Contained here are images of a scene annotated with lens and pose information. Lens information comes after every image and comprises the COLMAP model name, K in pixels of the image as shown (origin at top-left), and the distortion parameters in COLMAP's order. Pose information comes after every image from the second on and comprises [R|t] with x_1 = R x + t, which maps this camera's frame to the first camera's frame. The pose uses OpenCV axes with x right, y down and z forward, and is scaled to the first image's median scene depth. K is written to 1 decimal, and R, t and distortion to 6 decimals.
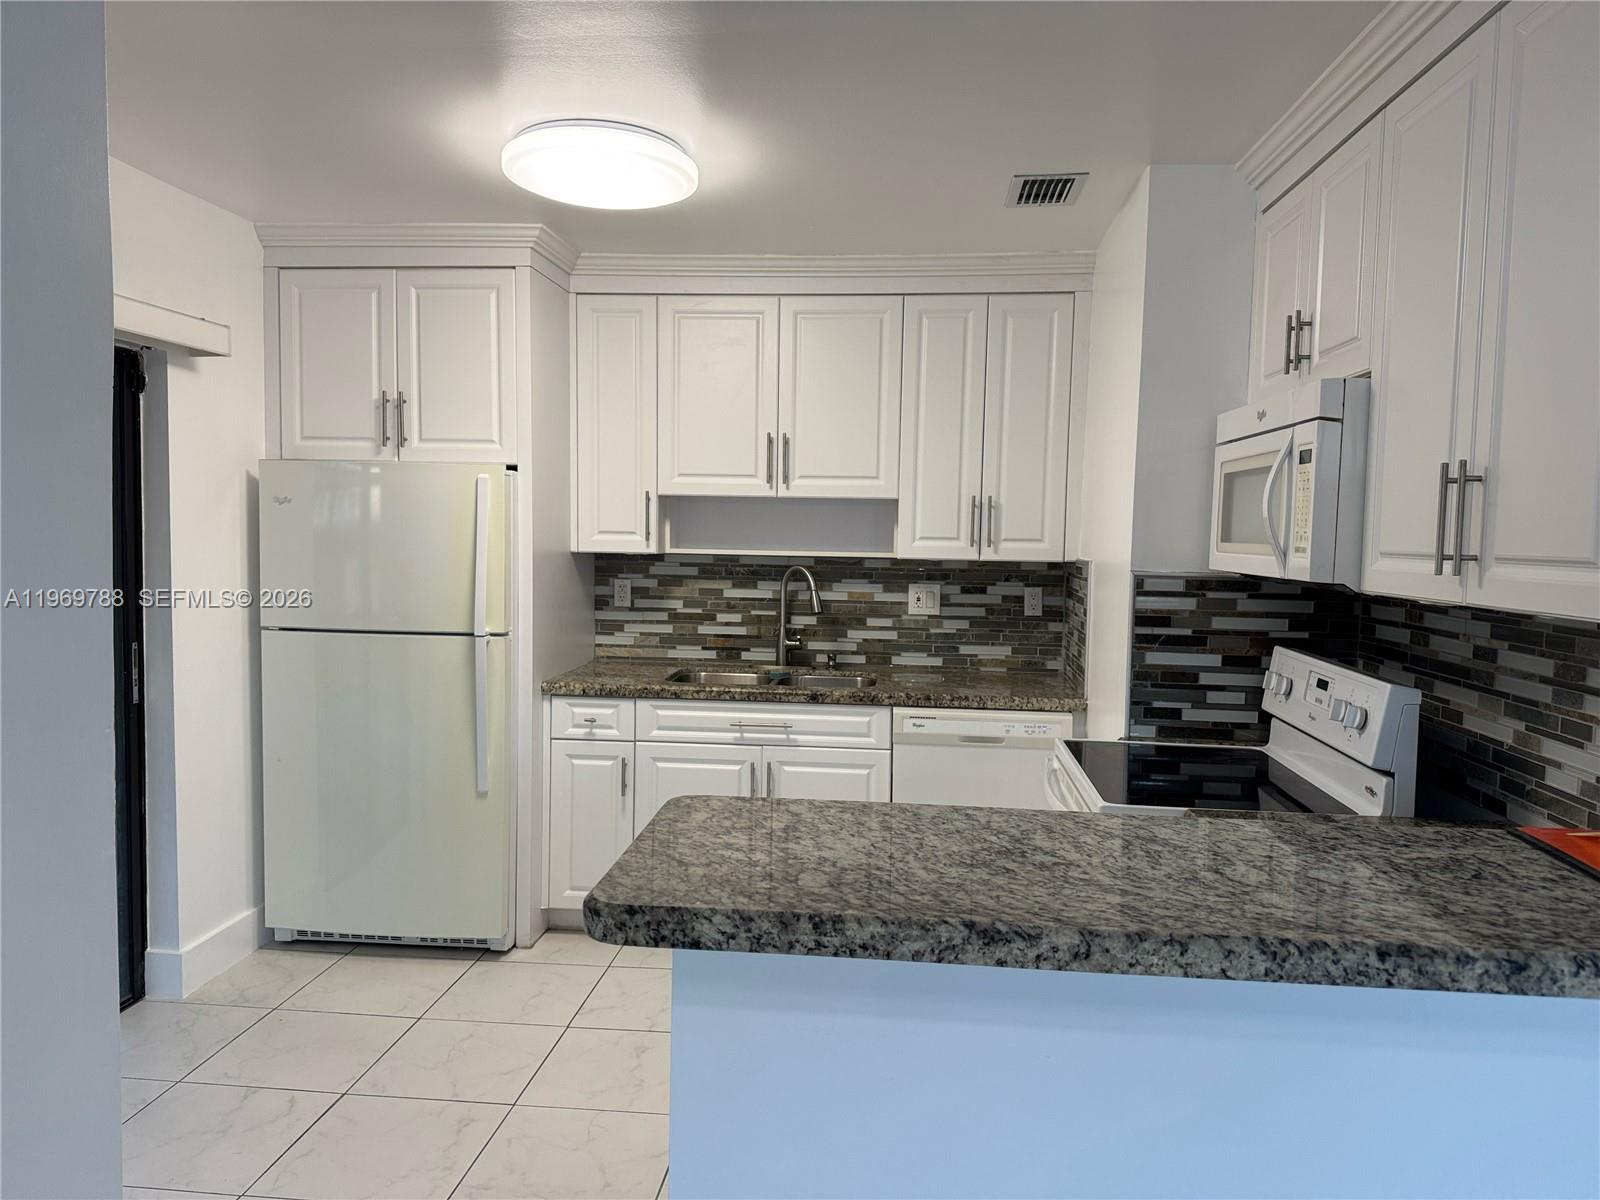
lens RADIAL K [[1129.7, 0, 802.5], [0, 1129.7, 587.2], [0, 0, 1]] dist [0.039460, -0.043320]
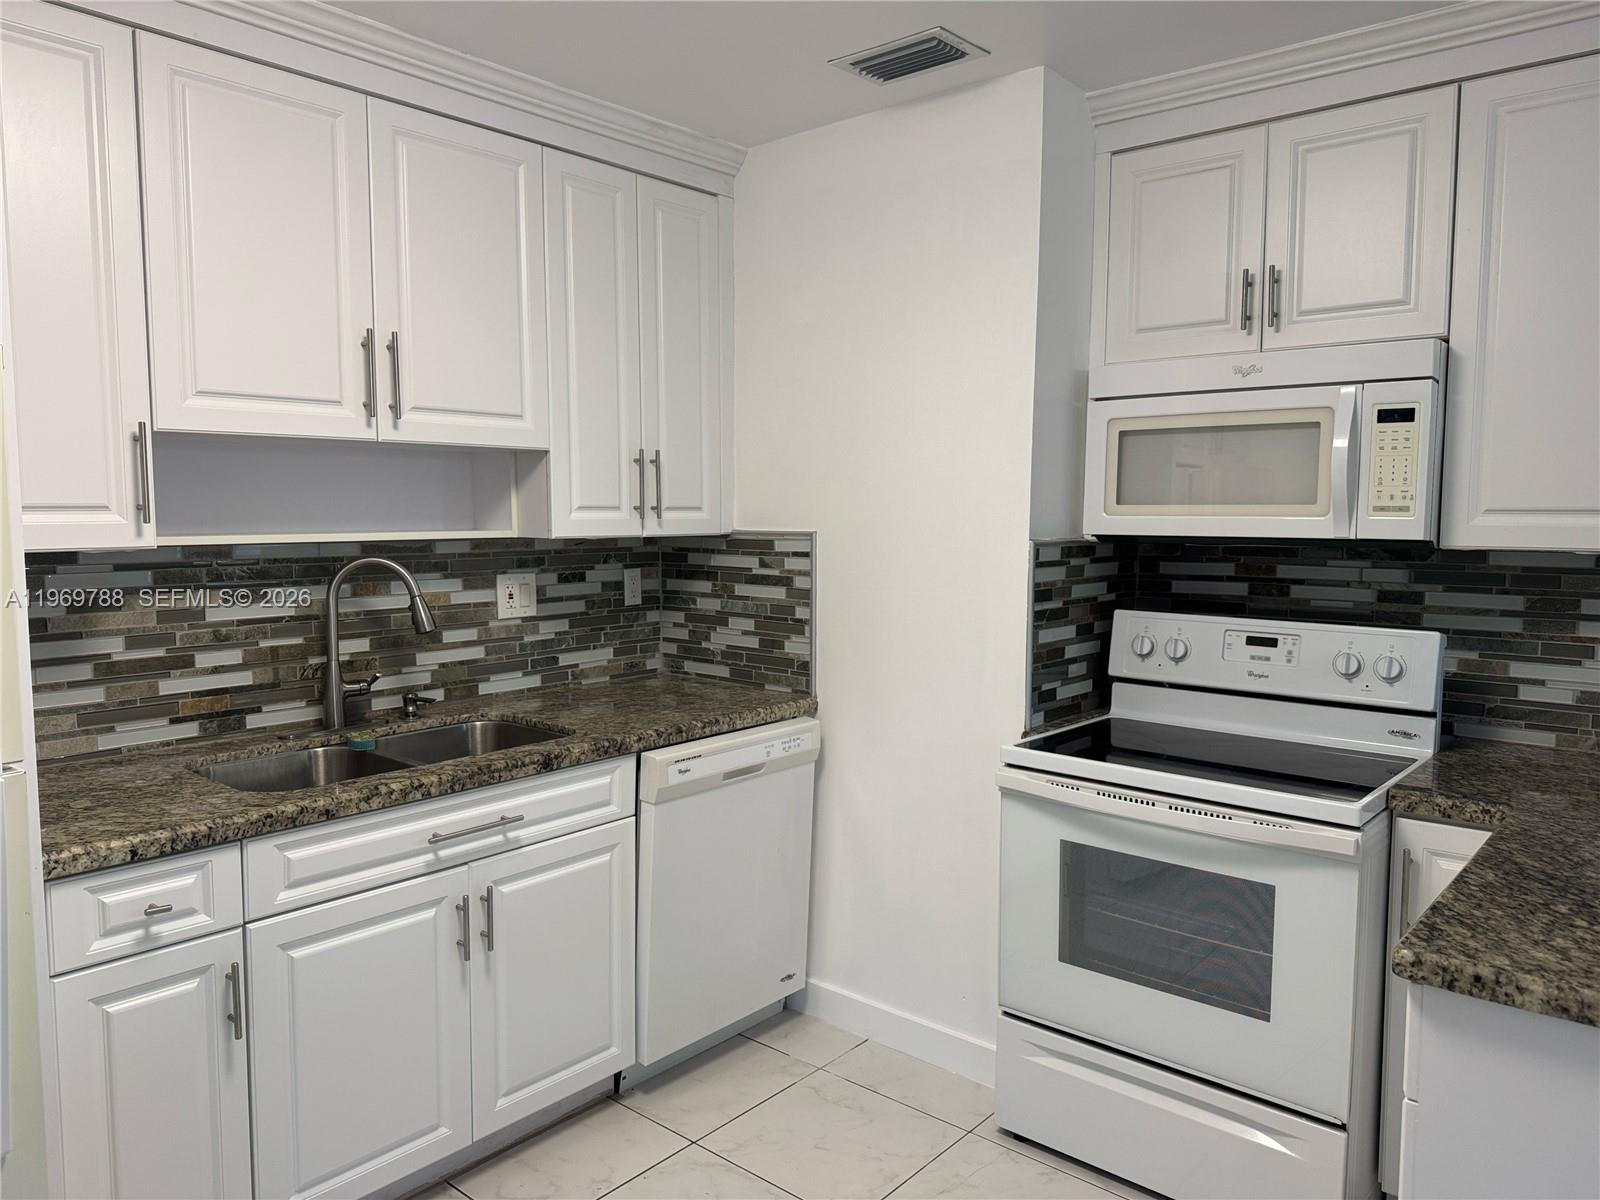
lens RADIAL K [[1129.7, 0, 815.3], [0, 1129.7, 607.3], [0, 0, 1]] dist [0.039460, -0.043320]
pose [[0.562845, -0.091614, 0.821470, -0.368259], [0.050619, 0.995794, 0.076373, -0.026538], [-0.825011, -0.001404, 0.565115, 0.457608]]
